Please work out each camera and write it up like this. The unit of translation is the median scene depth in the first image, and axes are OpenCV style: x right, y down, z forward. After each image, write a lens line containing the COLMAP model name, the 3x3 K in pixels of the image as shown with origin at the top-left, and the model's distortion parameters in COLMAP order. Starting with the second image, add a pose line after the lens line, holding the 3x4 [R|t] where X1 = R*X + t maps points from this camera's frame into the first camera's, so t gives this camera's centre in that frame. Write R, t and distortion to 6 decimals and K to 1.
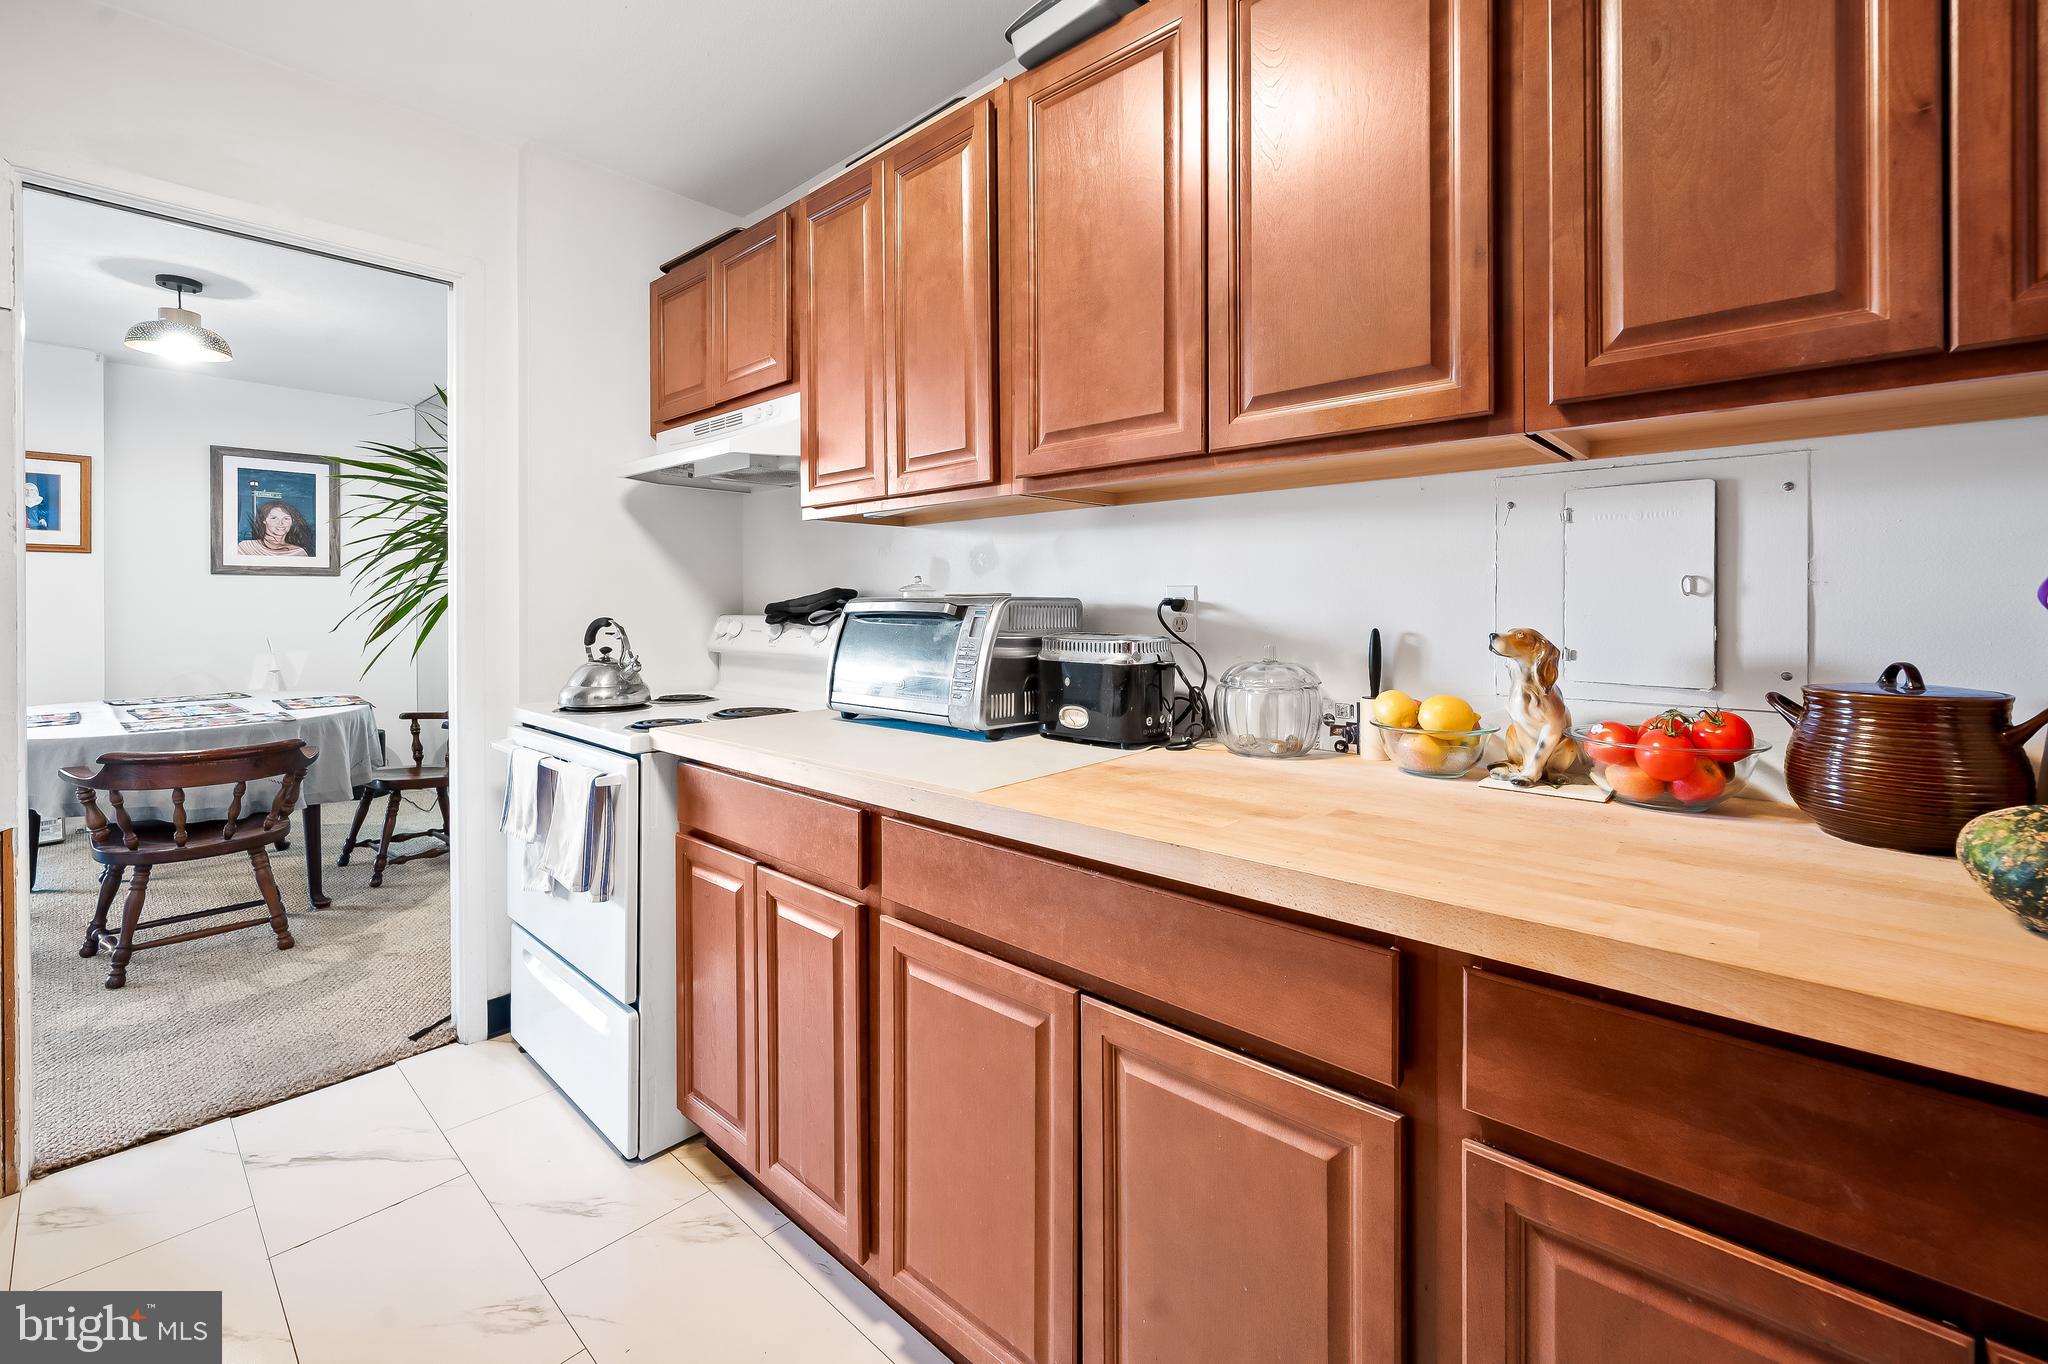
lens RADIAL K [[857.1, 0, 1023.0], [0, 857.1, 603.3], [0, 0, 1]] dist [-0.001685, 0.000378]
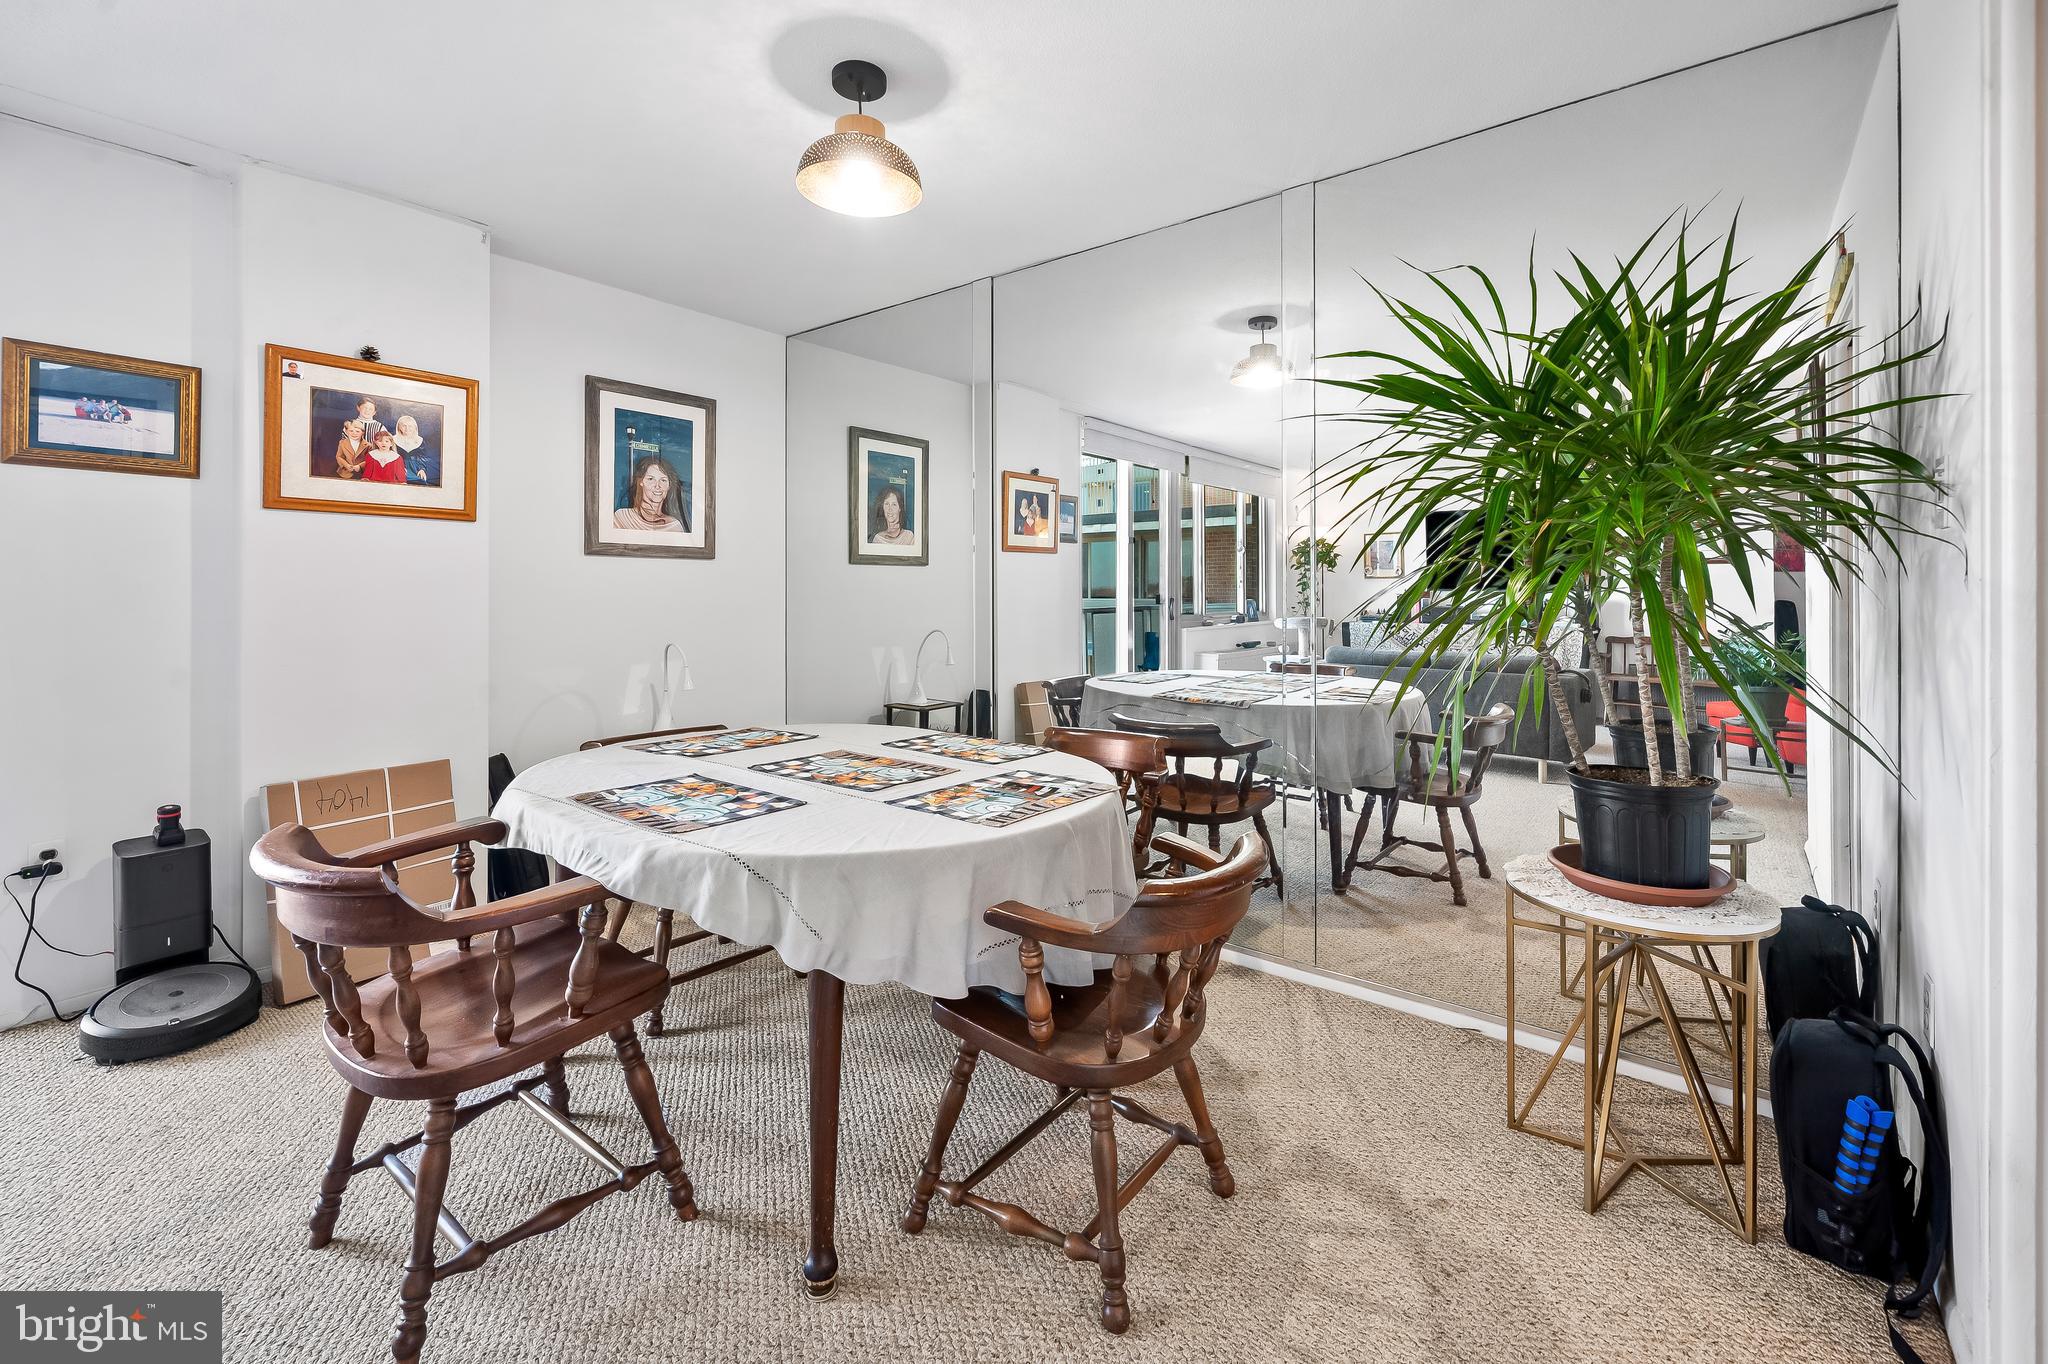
lens RADIAL K [[857.1, 0, 1007.9], [0, 857.1, 593.5], [0, 0, 1]] dist [-0.001685, 0.000378]
pose [[0.997974, 0.004720, 0.063449, -0.632368], [-0.004548, 0.999986, -0.002845, -0.001224], [-0.063461, 0.002550, 0.997981, 0.258581]]
